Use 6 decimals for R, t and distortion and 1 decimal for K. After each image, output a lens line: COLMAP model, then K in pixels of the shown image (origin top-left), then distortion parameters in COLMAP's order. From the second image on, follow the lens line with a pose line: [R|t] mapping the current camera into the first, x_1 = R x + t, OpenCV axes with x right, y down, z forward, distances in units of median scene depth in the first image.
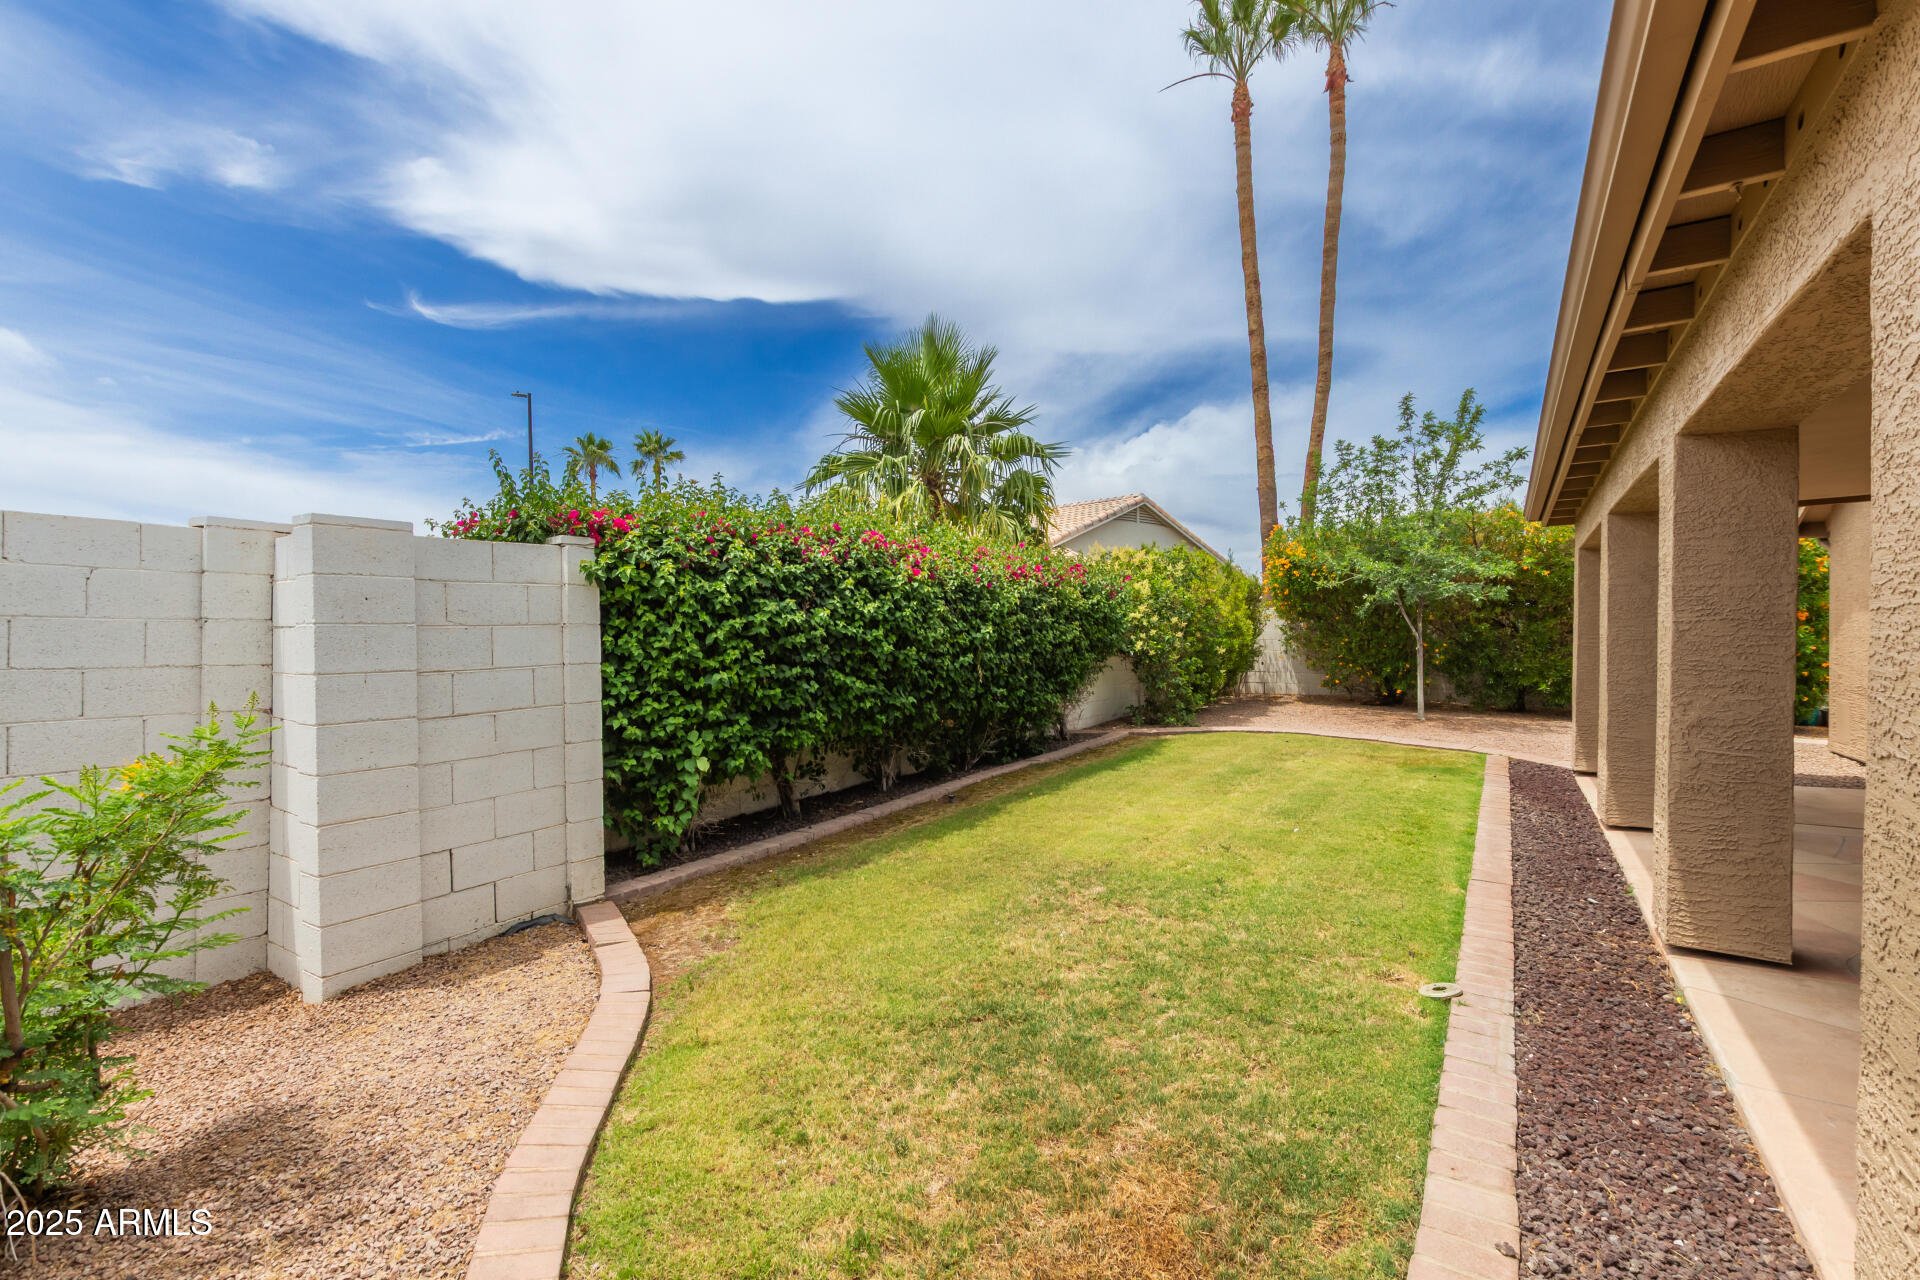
lens RADIAL K [[878.5, 0, 959.2], [0, 878.5, 635.8], [0, 0, 1]] dist [0.010068, -0.002839]
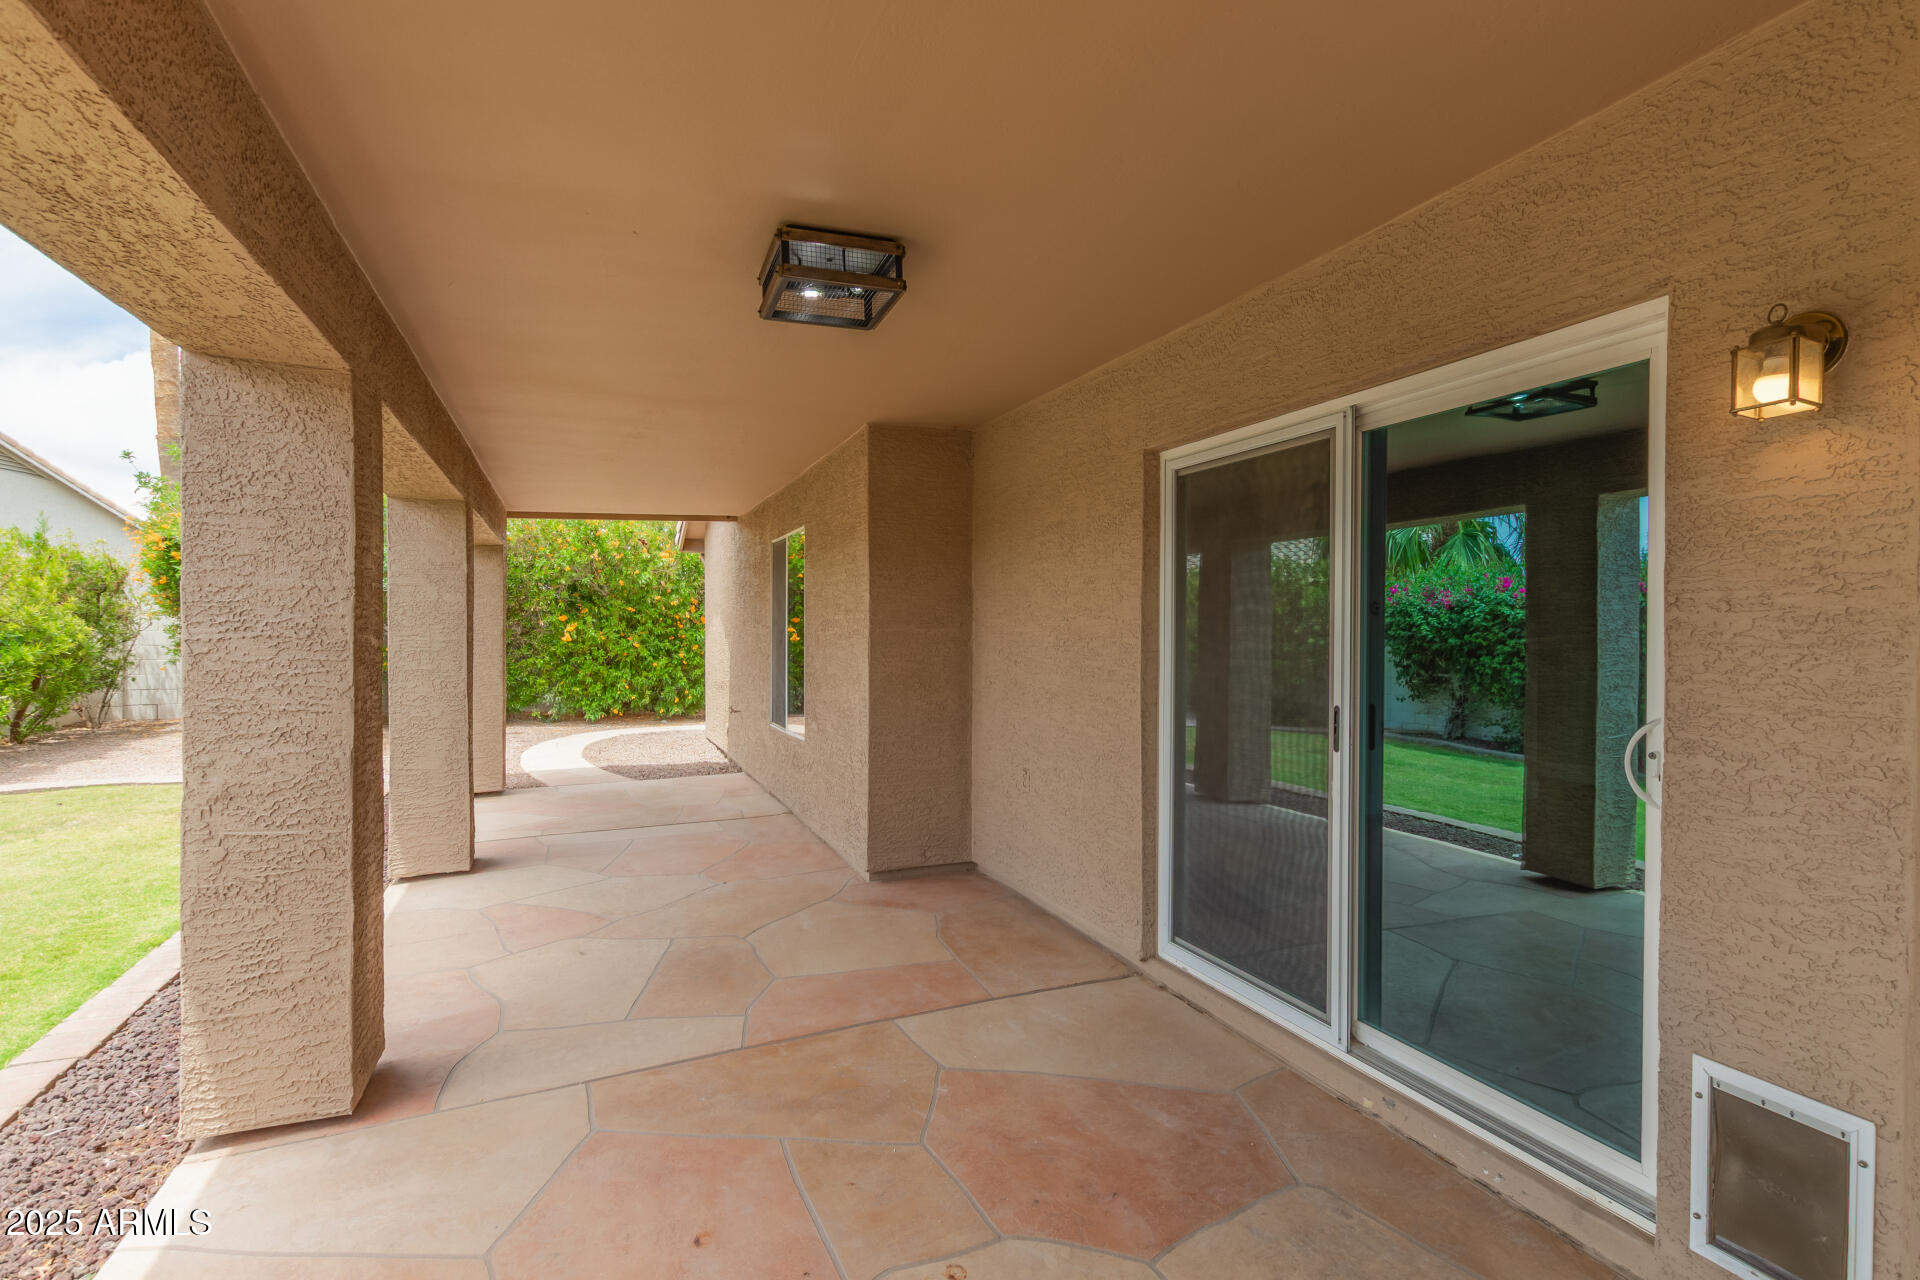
lens RADIAL K [[878.5, 0, 957.5], [0, 878.5, 637.6], [0, 0, 1]] dist [0.010068, -0.002839]
pose [[0.575223, -0.015348, 0.817852, 0.619398], [0.008449, 0.999882, 0.012822, -0.021991], [-0.817953, -0.000466, 0.575285, 0.172723]]
